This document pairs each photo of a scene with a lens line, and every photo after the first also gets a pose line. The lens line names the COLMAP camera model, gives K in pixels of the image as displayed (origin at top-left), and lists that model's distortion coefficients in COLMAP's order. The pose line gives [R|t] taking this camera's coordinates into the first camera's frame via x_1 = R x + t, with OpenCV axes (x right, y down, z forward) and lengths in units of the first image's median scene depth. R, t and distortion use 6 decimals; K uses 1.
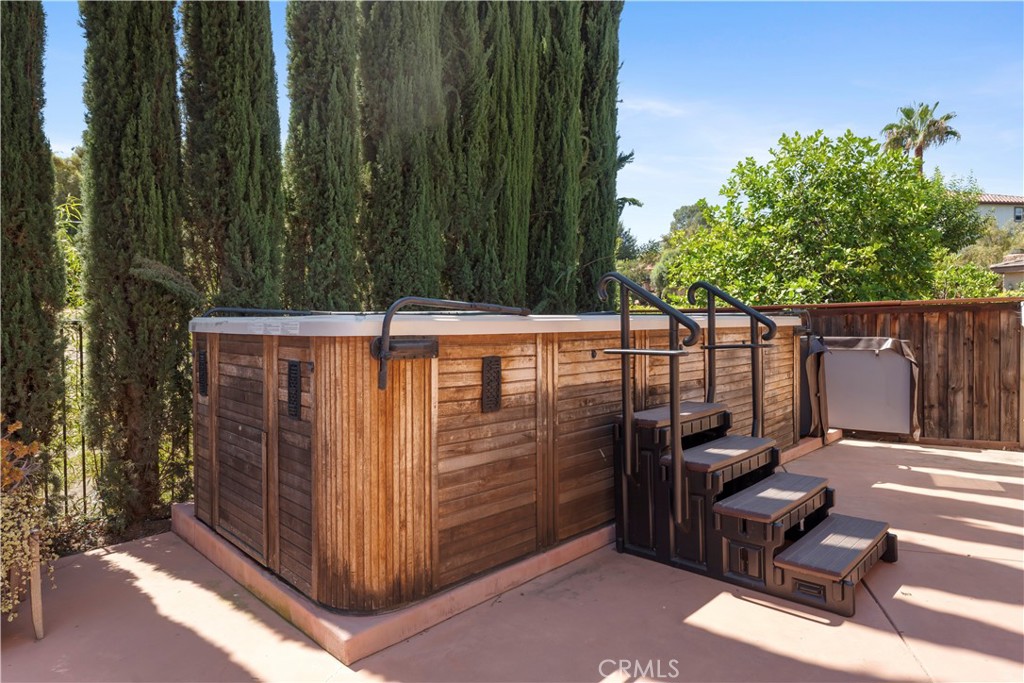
lens RADIAL K [[620.8, 0, 512.0], [0, 620.8, 341.5], [0, 0, 1]] dist [0.000081, 0.000032]
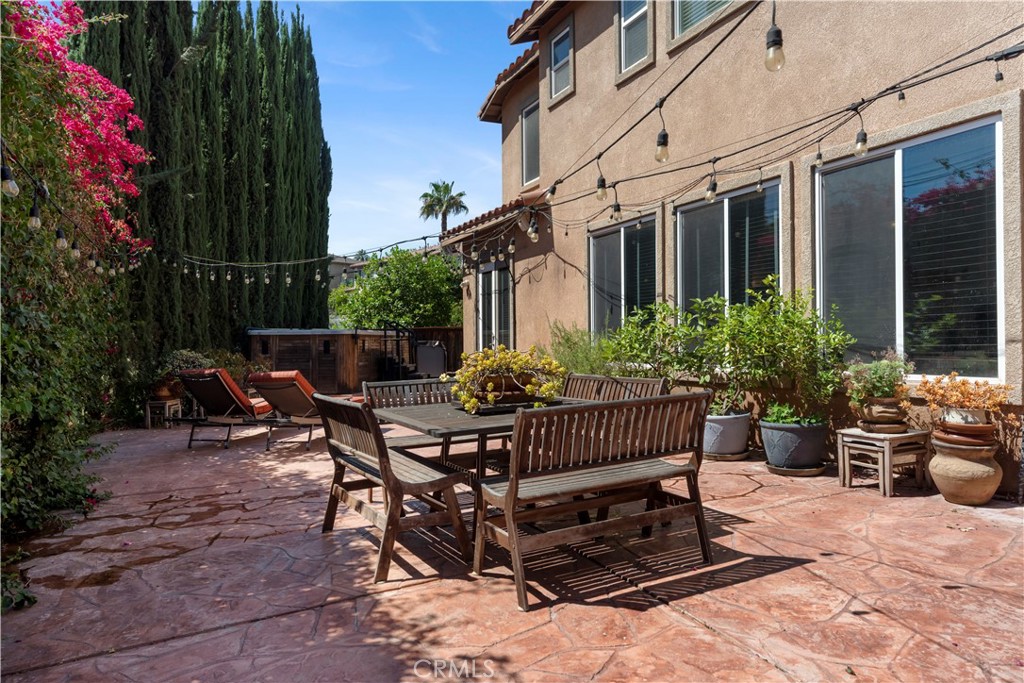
lens RADIAL K [[687.7, 0, 512.0], [0, 687.7, 341.5], [0, 0, 1]] dist [0.002976, 0.000728]
pose [[0.778820, 0.005594, 0.627222, -0.800635], [0.013391, 0.999584, -0.025543, 0.061390], [-0.627104, 0.028293, 0.778422, -1.205275]]
